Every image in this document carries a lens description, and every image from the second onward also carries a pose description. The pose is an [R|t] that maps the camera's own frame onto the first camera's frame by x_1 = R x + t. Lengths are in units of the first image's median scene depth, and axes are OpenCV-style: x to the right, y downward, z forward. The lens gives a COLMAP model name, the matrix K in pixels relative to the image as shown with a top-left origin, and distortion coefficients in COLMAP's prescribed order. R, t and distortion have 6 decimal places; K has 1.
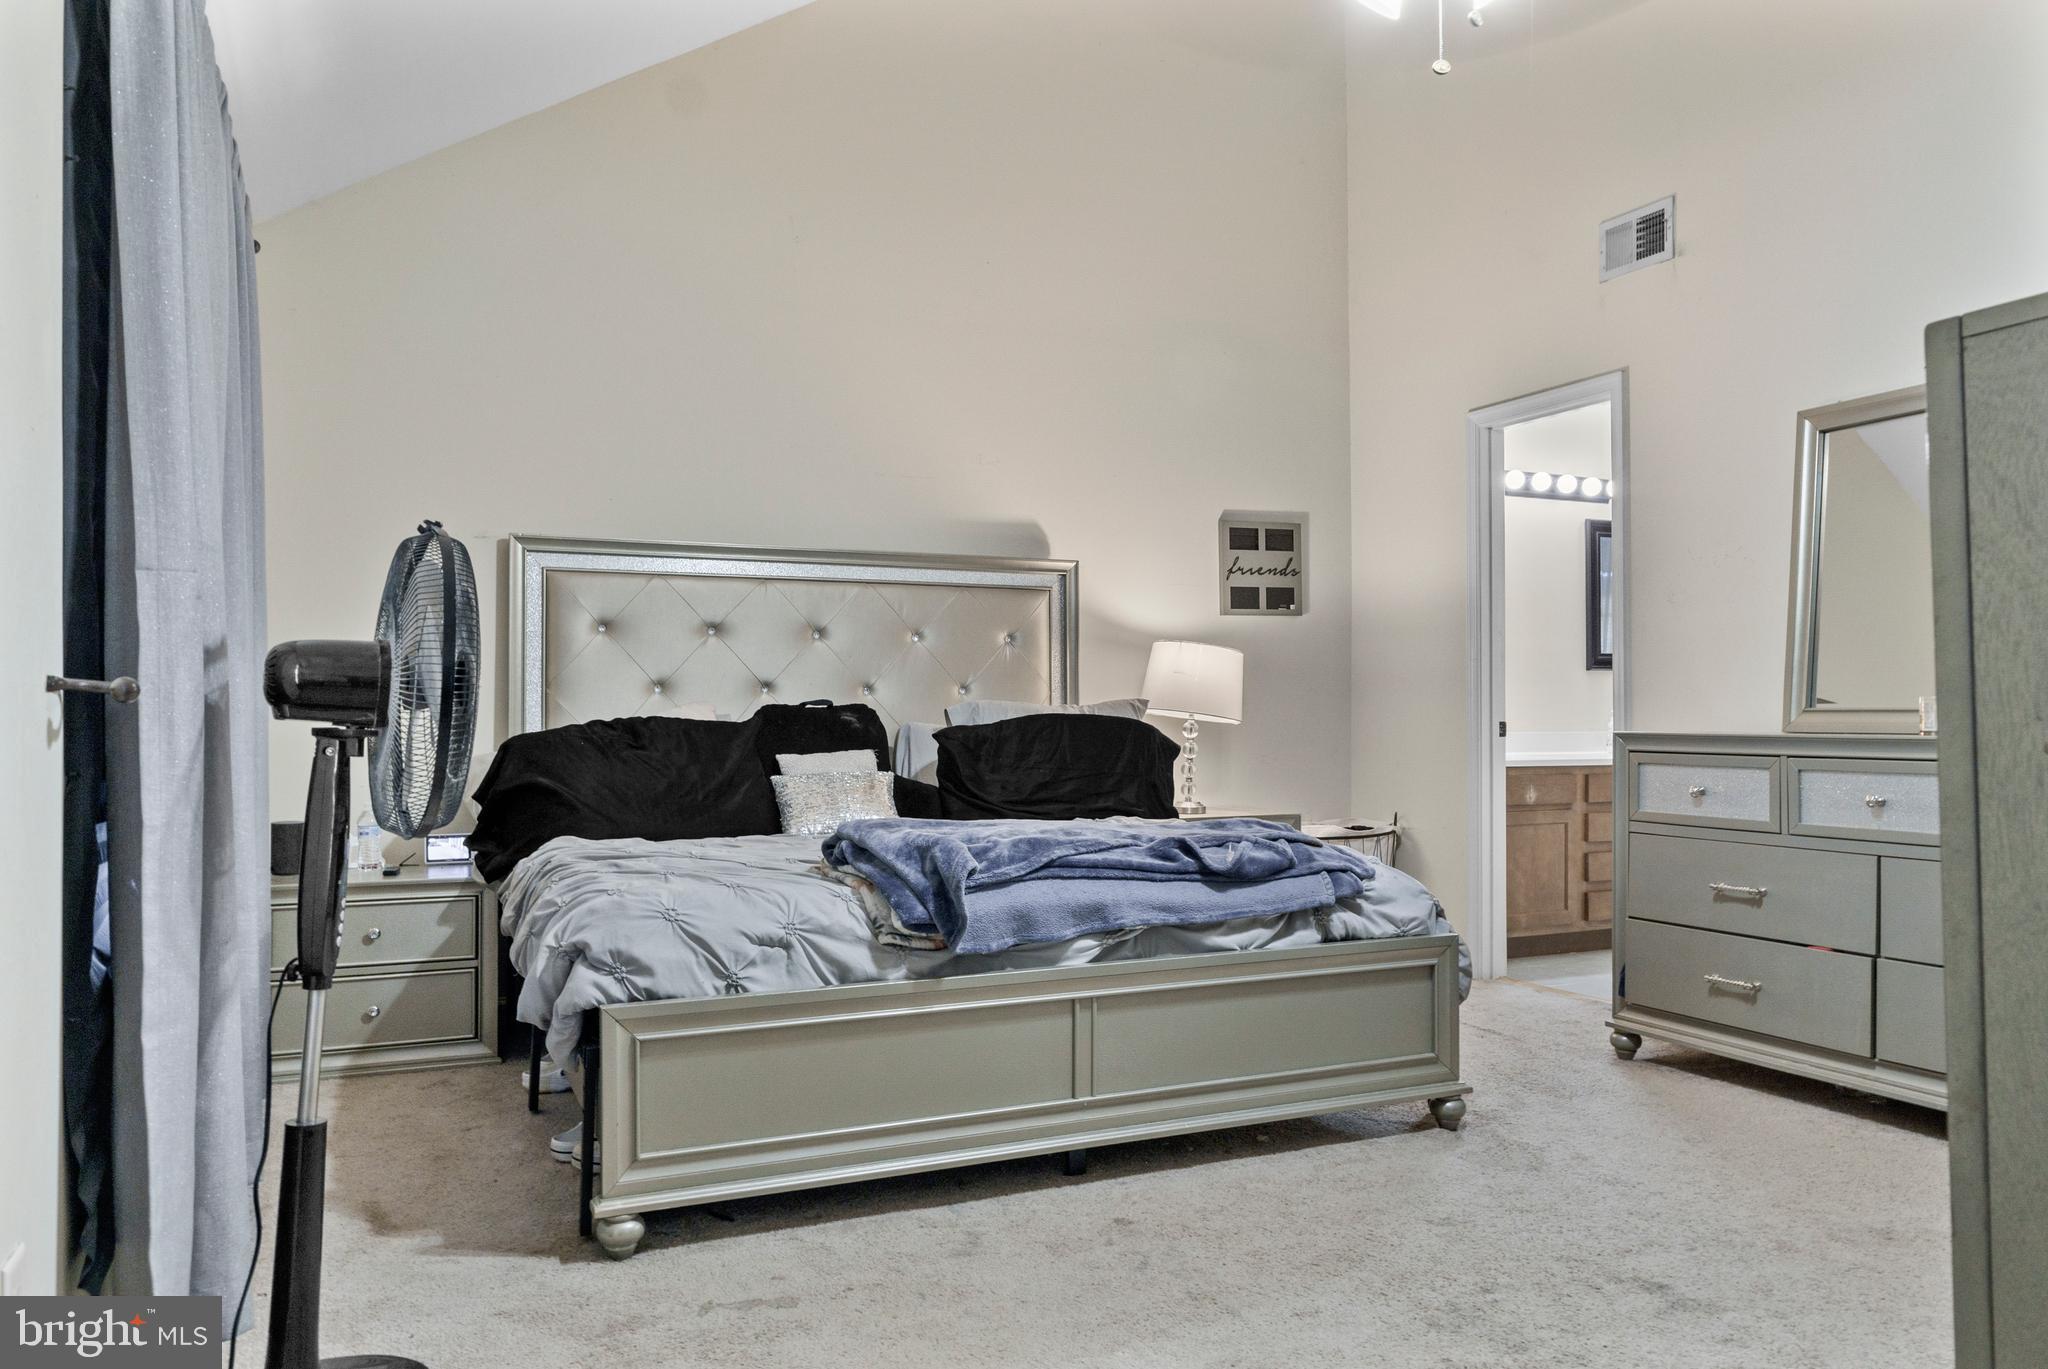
lens RADIAL K [[1441.1, 0, 1024.0], [0, 1441.1, 684.5], [0, 0, 1]] dist [0.033323, 0.000272]
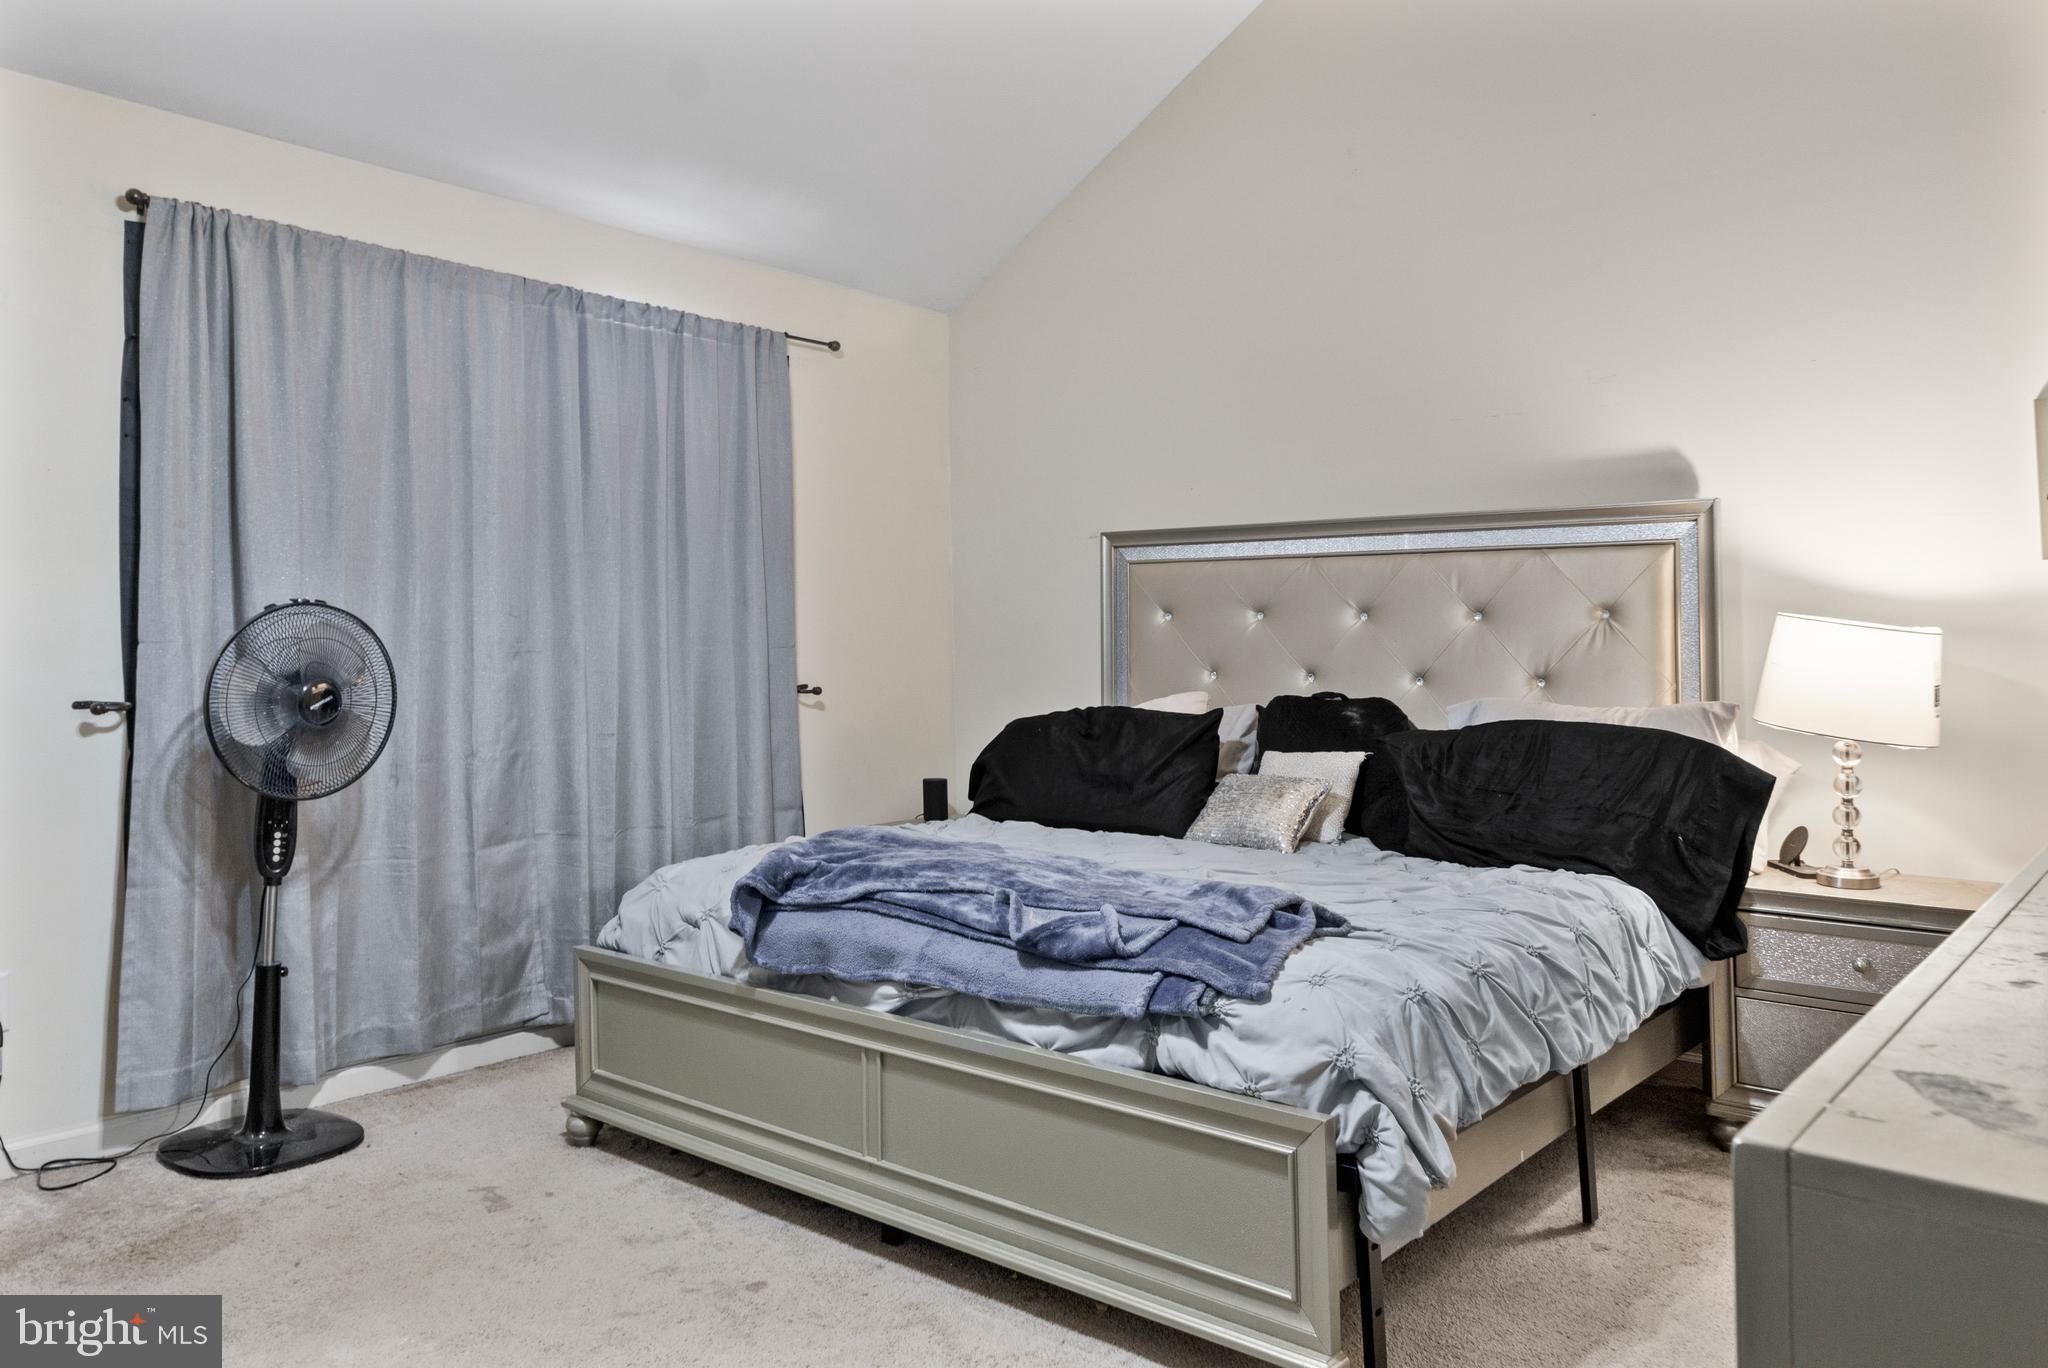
lens RADIAL K [[1471.2, 0, 1024.4], [0, 1471.2, 629.1], [0, 0, 1]] dist [0.007280, 0.000593]
pose [[0.428044, -0.008805, -0.903715, 0.862232], [0.012684, 0.999913, -0.003734, -0.039192], [0.903669, -0.009864, 0.428118, 0.649514]]
